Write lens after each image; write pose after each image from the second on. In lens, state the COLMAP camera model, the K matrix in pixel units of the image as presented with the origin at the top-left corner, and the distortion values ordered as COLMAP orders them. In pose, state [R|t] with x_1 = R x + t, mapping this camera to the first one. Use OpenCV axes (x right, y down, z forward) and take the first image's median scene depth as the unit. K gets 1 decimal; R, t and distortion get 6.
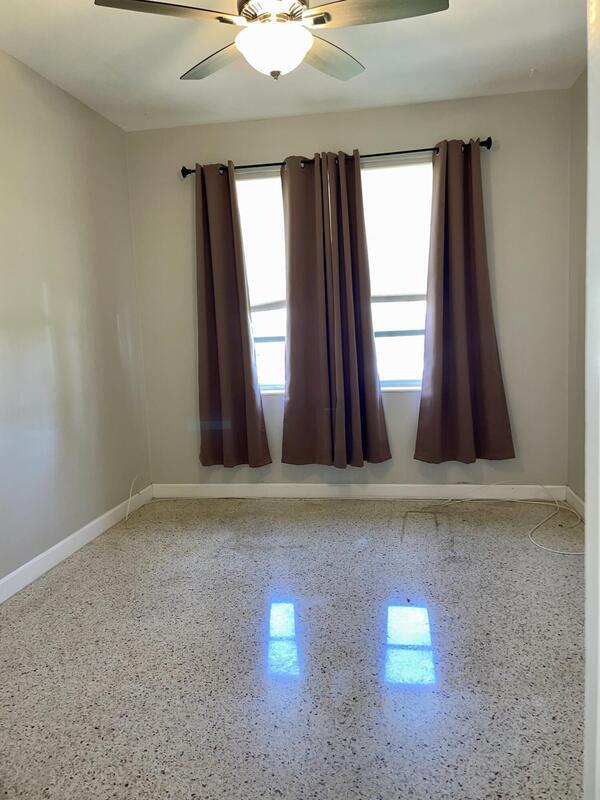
lens RADIAL K [[604.0, 0, 300.0], [0, 604.0, 400.0], [0, 0, 1]] dist [0.238942, -0.520477]
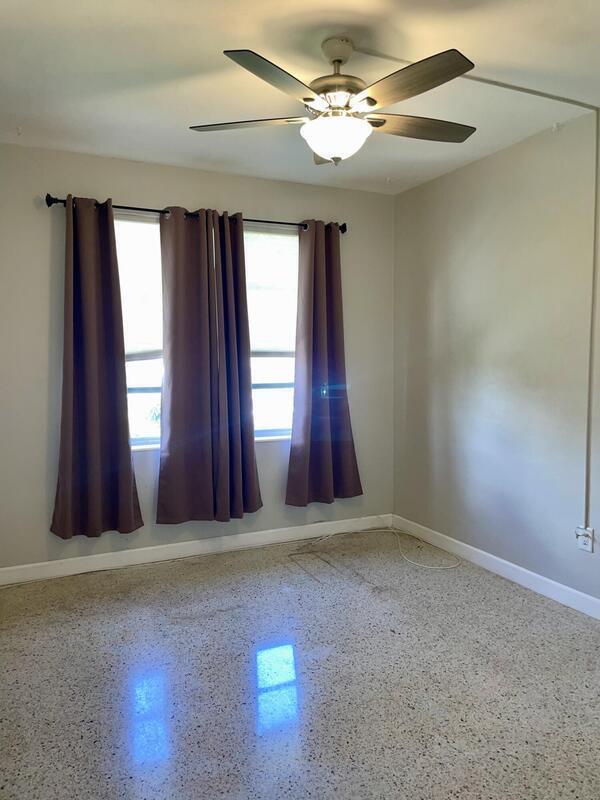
lens RADIAL K [[620.9, 0, 300.0], [0, 620.9, 400.0], [0, 0, 1]] dist [0.041799, -0.004161]
pose [[0.817066, -0.003424, 0.576534, -0.416080], [0.040116, 0.997896, -0.050927, -0.028271], [-0.575147, 0.064739, 0.815485, 0.095419]]
